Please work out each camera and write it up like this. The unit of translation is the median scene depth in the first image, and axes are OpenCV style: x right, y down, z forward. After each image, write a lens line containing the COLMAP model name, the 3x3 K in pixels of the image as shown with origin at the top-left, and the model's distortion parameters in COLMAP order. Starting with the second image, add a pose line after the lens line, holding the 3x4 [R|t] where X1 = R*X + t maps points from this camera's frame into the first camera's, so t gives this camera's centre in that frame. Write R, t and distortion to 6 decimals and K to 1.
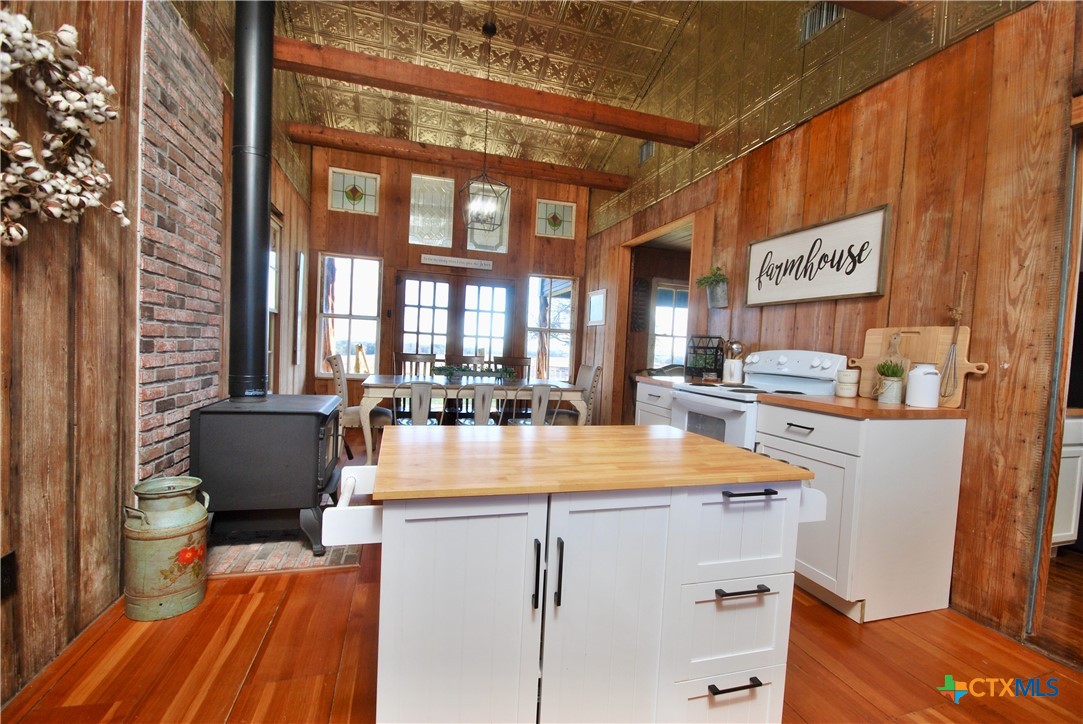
lens RADIAL K [[477.0, 0, 546.1], [0, 477.0, 371.9], [0, 0, 1]] dist [0.005104, -0.008106]
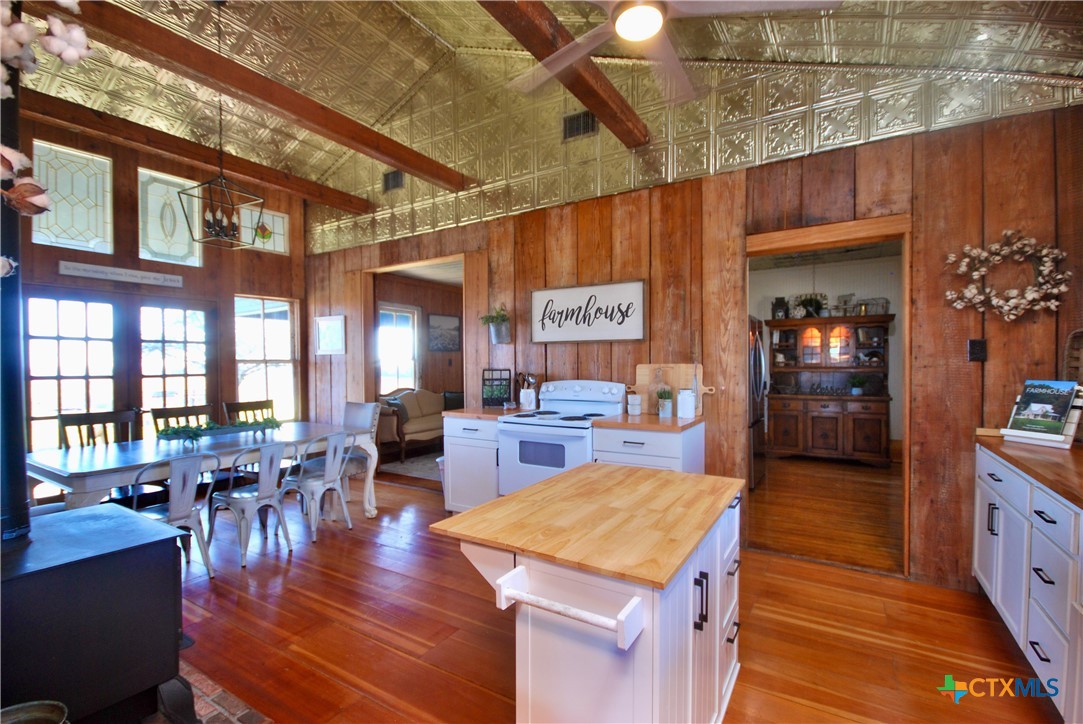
lens RADIAL K [[477.0, 0, 546.3], [0, 477.0, 374.6], [0, 0, 1]] dist [0.005104, -0.008106]
pose [[0.746513, -0.070379, 0.661638, -0.335880], [0.076979, 0.996848, 0.019182, -0.077388], [-0.660903, 0.036613, 0.749578, 0.083328]]
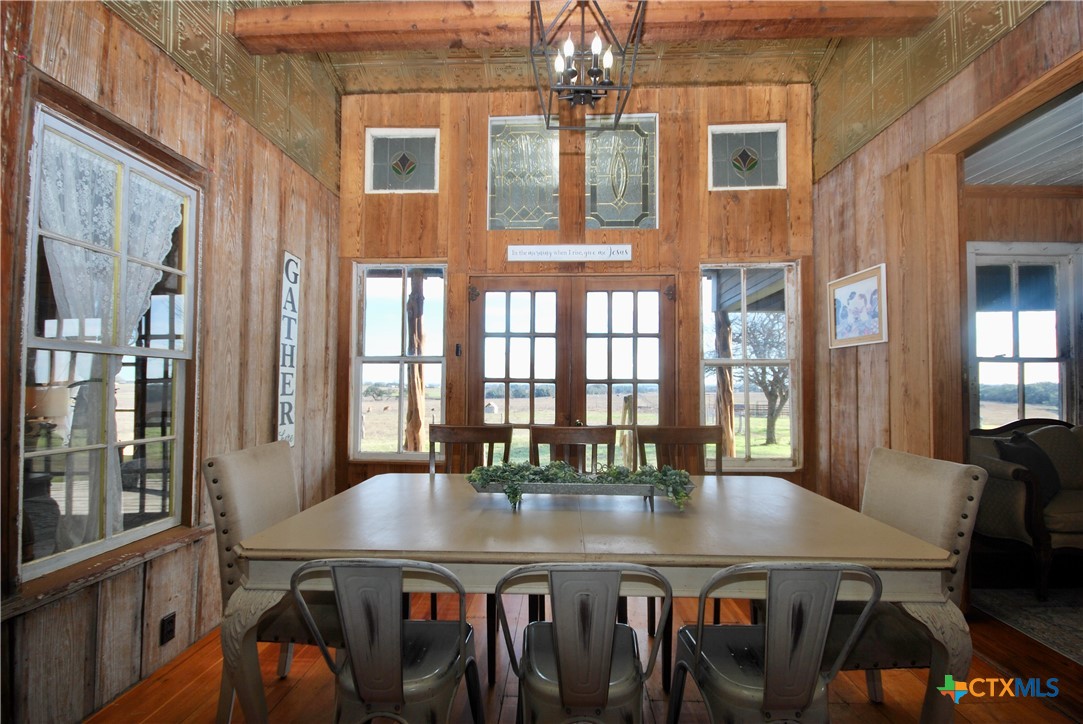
lens RADIAL K [[477.0, 0, 543.1], [0, 477.0, 370.6], [0, 0, 1]] dist [0.005104, -0.008106]
pose [[0.942043, -0.054344, -0.331062, -0.057155], [0.026060, 0.995665, -0.089285, -0.067981], [0.334479, 0.075482, 0.939375, 0.788971]]
